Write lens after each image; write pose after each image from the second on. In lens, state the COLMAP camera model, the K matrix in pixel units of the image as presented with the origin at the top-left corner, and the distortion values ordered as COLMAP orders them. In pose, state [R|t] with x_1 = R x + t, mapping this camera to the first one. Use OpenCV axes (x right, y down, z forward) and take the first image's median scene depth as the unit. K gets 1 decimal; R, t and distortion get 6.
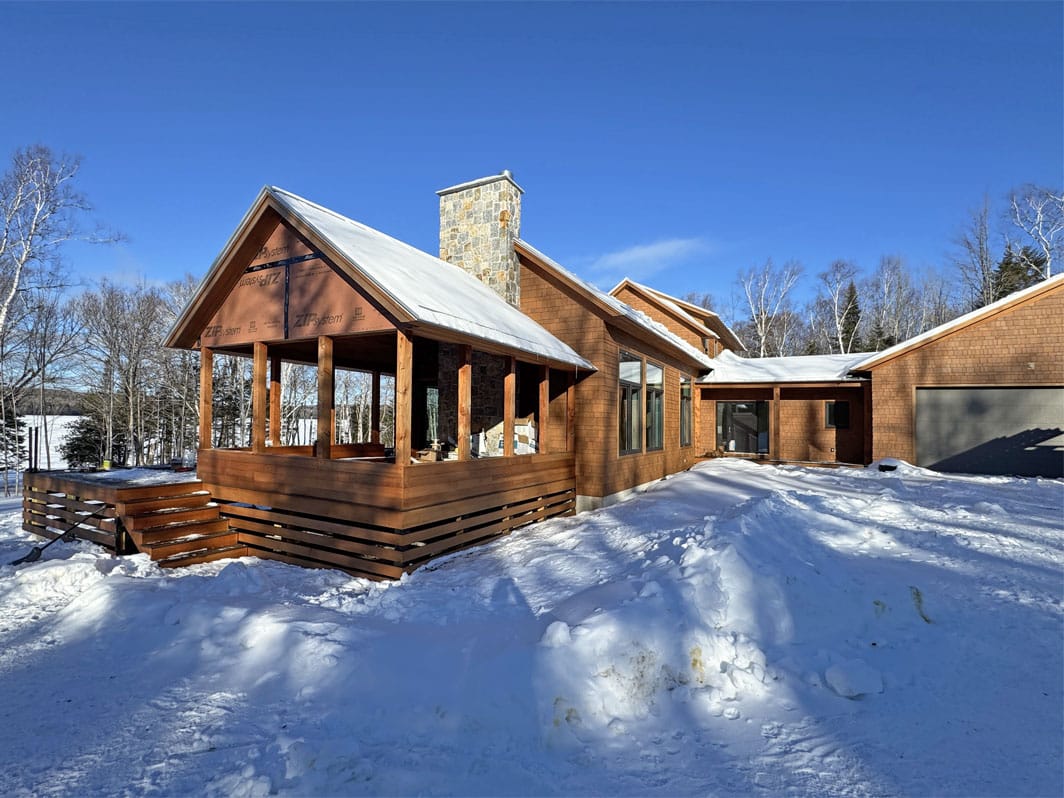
lens RADIAL K [[511.4, 0, 529.8], [0, 511.4, 419.2], [0, 0, 1]] dist [0.001443, 0.000151]
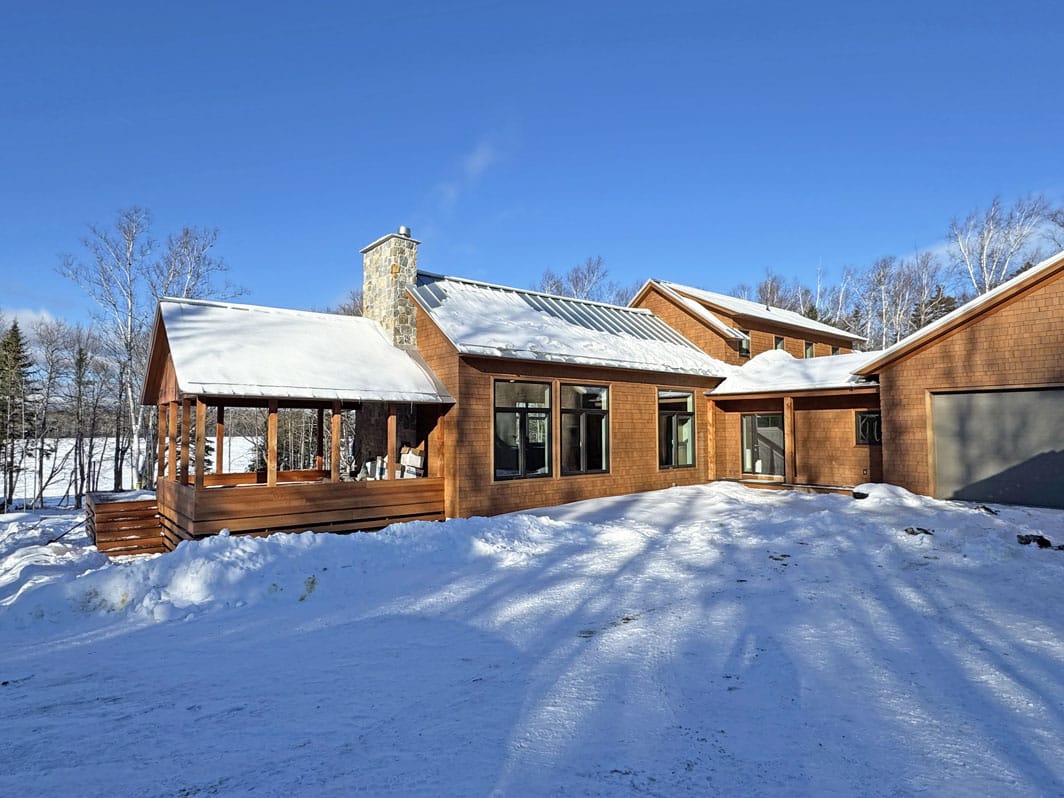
lens RADIAL K [[644.4, 0, 532.0], [0, 644.4, 399.0], [0, 0, 1]] dist [-0.003466, -0.001025]
pose [[0.936463, -0.050433, -0.347122, 0.700932], [0.032181, 0.997789, -0.058150, -0.016510], [0.349287, 0.043285, 0.936016, -0.212523]]
